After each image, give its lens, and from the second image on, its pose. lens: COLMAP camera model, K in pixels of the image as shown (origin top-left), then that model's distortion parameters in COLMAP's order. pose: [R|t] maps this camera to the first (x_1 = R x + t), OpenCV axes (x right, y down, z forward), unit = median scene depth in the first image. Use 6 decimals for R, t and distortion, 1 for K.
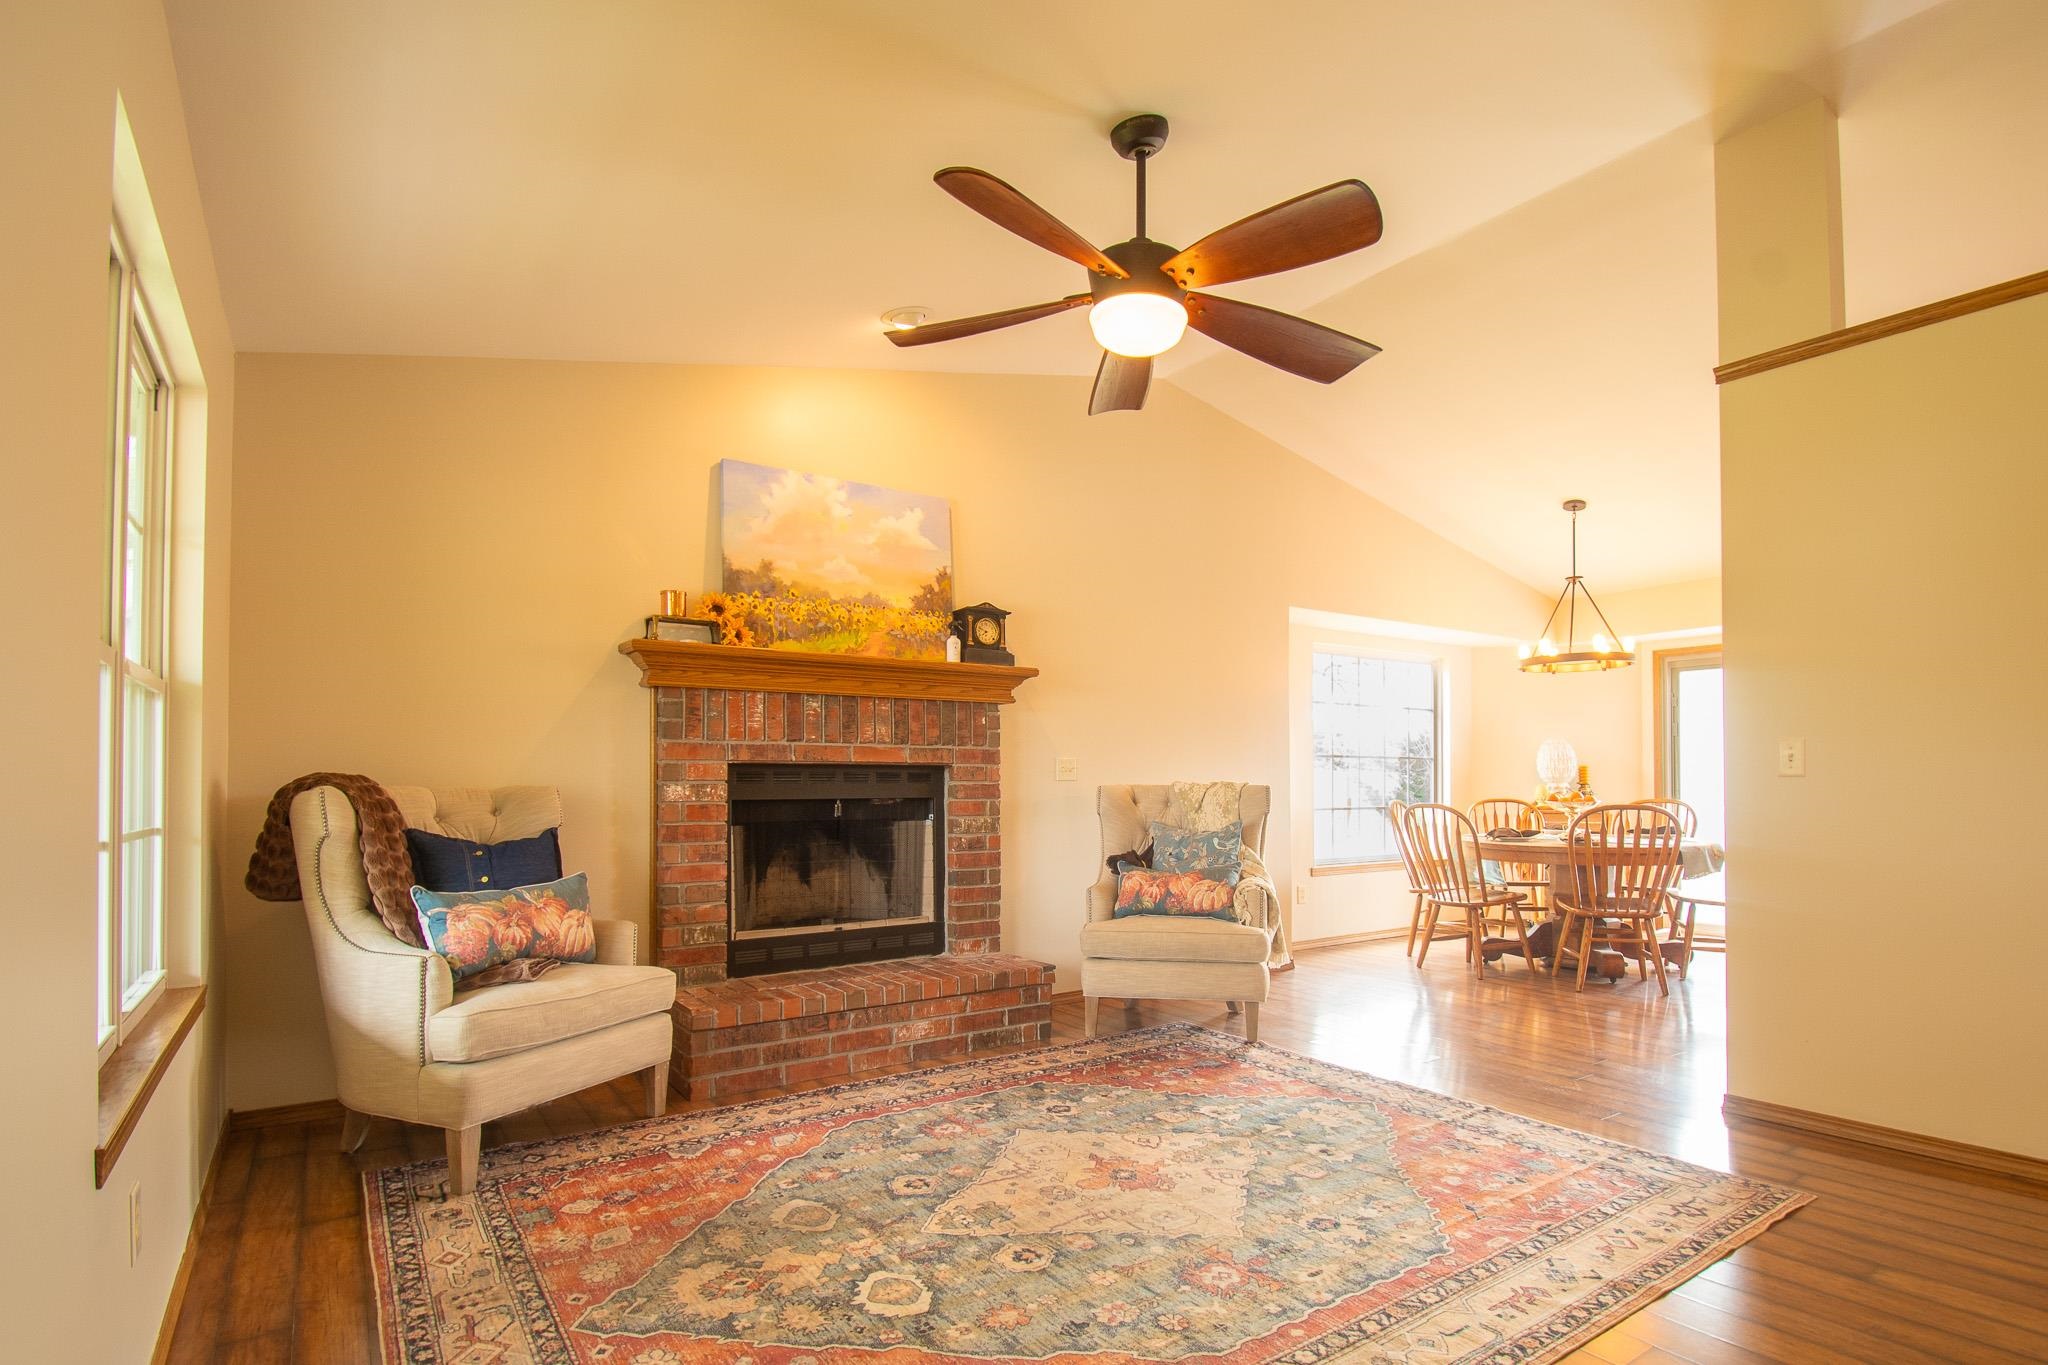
lens RADIAL K [[1045.3, 0, 1027.5], [0, 1045.3, 768.0], [0, 0, 1]] dist [0.003619, 0.000051]
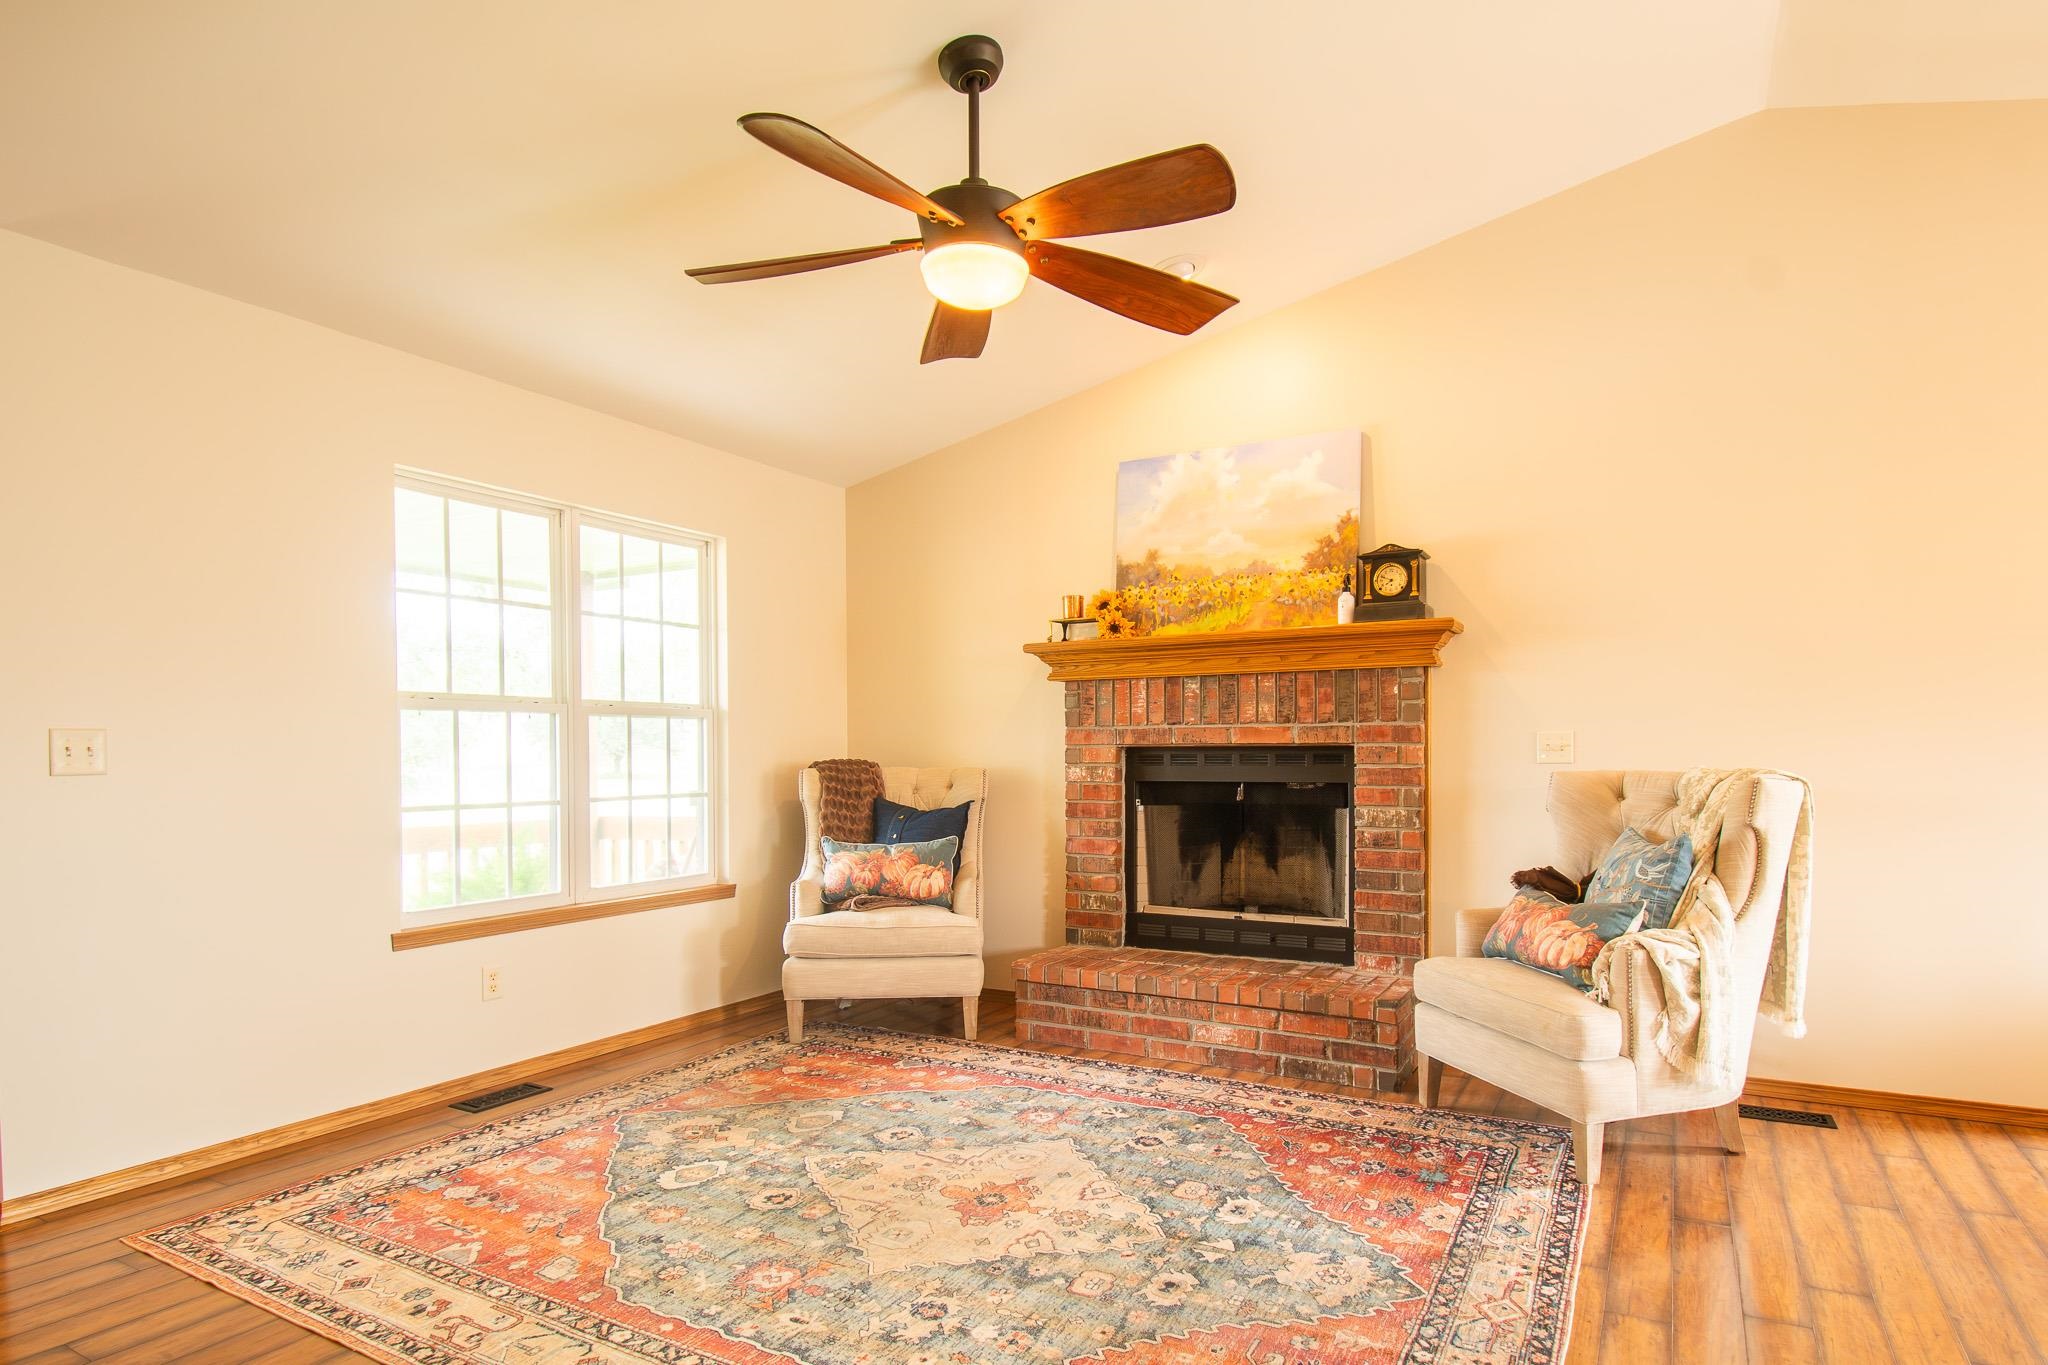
lens RADIAL K [[1083.4, 0, 1034.1], [0, 1083.4, 758.7], [0, 0, 1]] dist [0.014815, -0.000449]
pose [[0.440956, 0.007289, -0.897499, 0.669759], [0.020311, 0.999630, 0.018097, -0.014350], [0.897299, -0.026209, 0.440645, 0.424113]]
